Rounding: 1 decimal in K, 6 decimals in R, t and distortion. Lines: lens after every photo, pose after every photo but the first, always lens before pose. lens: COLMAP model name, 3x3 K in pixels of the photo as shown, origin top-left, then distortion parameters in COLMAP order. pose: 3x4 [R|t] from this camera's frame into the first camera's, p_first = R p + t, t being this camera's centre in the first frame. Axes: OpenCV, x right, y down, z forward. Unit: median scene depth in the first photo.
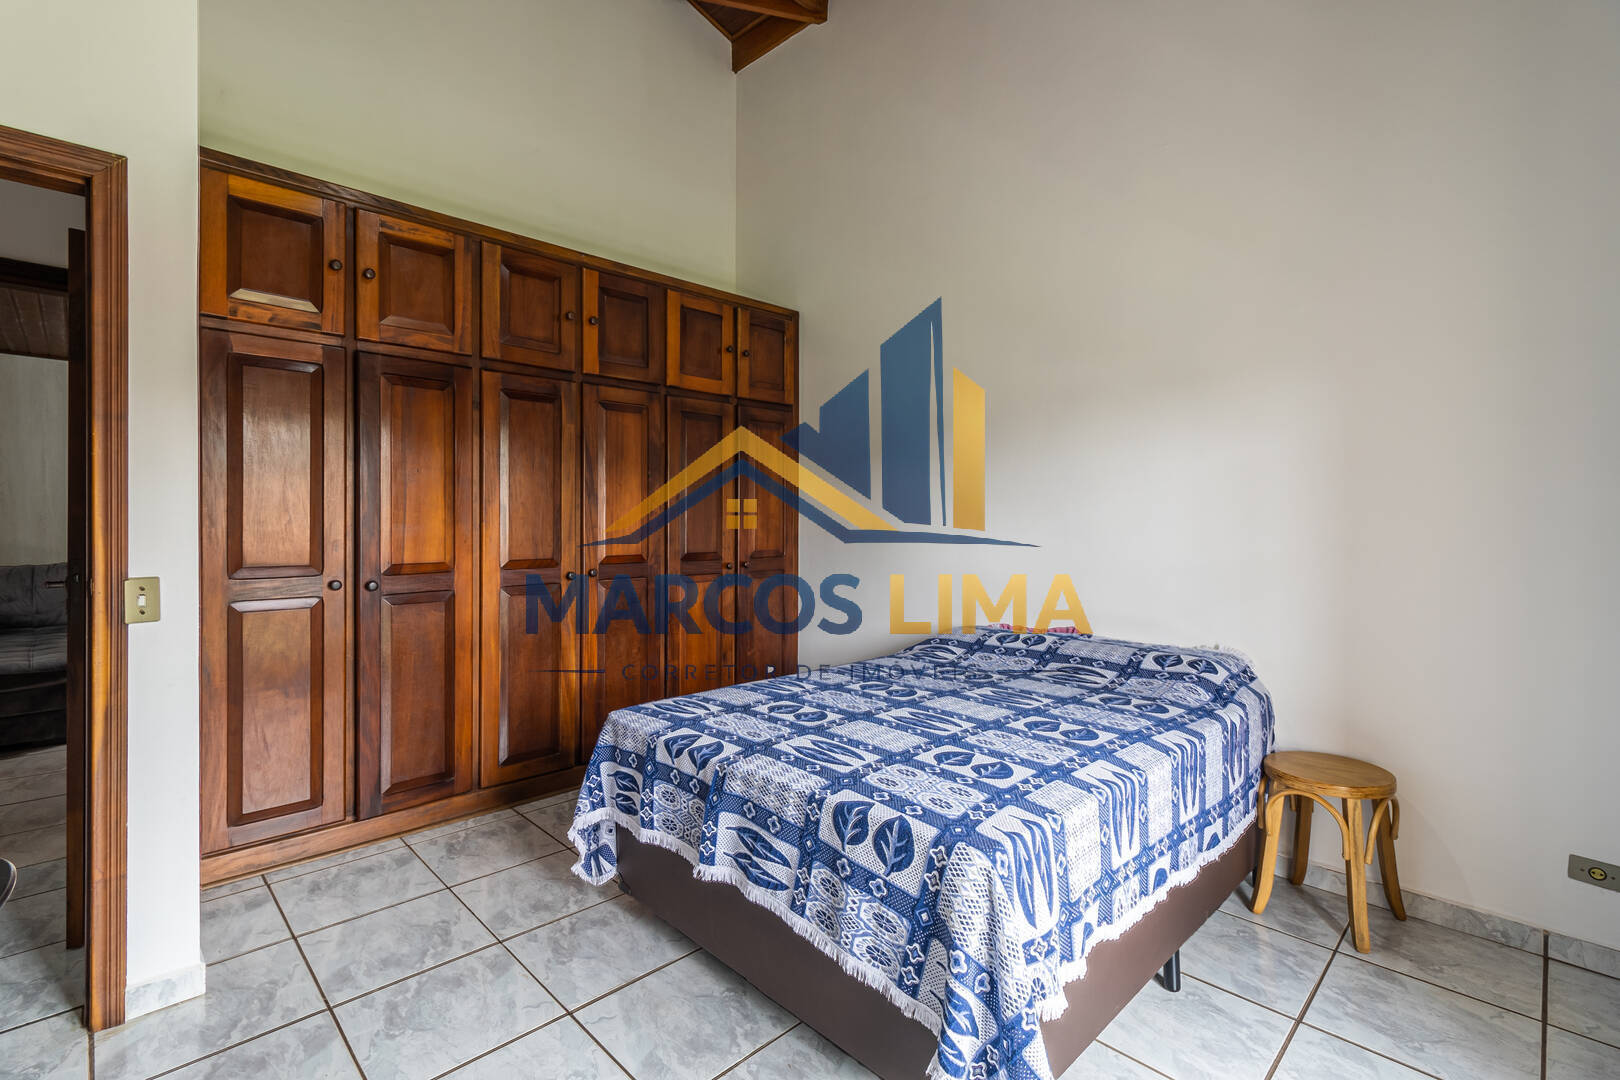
lens RADIAL K [[751.3, 0, 806.5], [0, 751.3, 532.5], [0, 0, 1]] dist [0.005357, -0.001716]
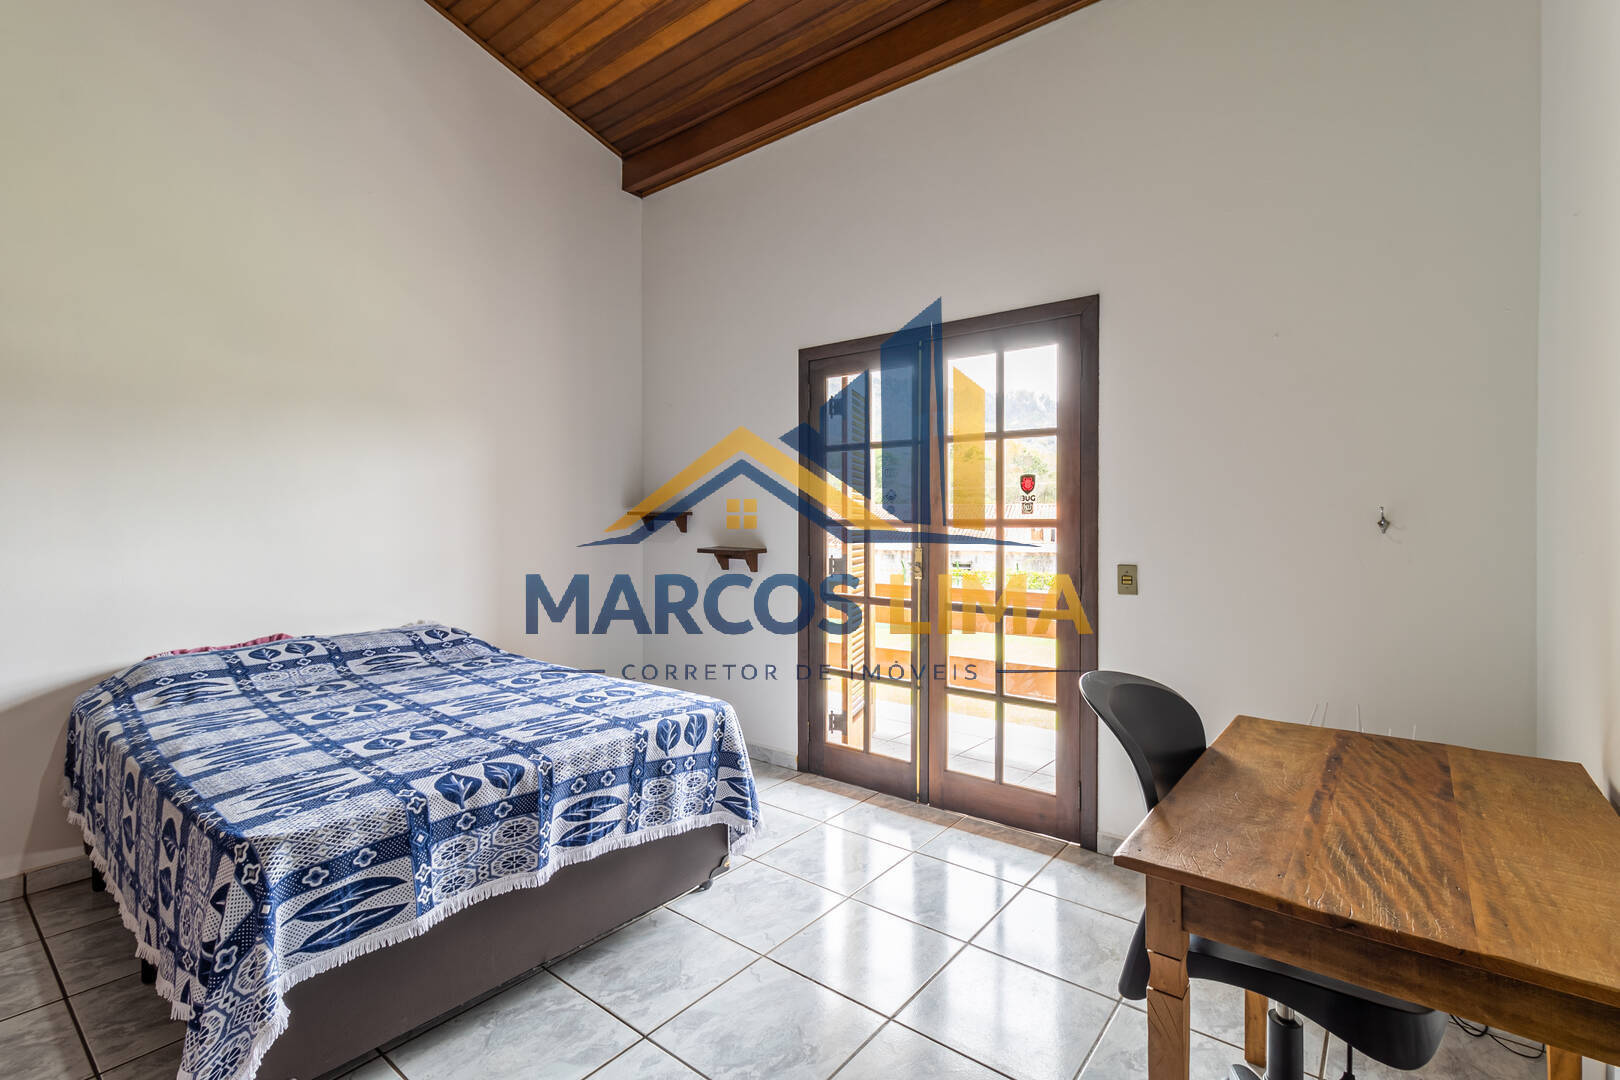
lens RADIAL K [[751.3, 0, 793.8], [0, 751.3, 519.8], [0, 0, 1]] dist [0.005357, -0.001716]
pose [[-0.130785, -0.005007, 0.991398, -1.290694], [0.011563, 0.999912, 0.006576, -0.031208], [-0.991343, 0.012324, -0.130715, 0.868817]]
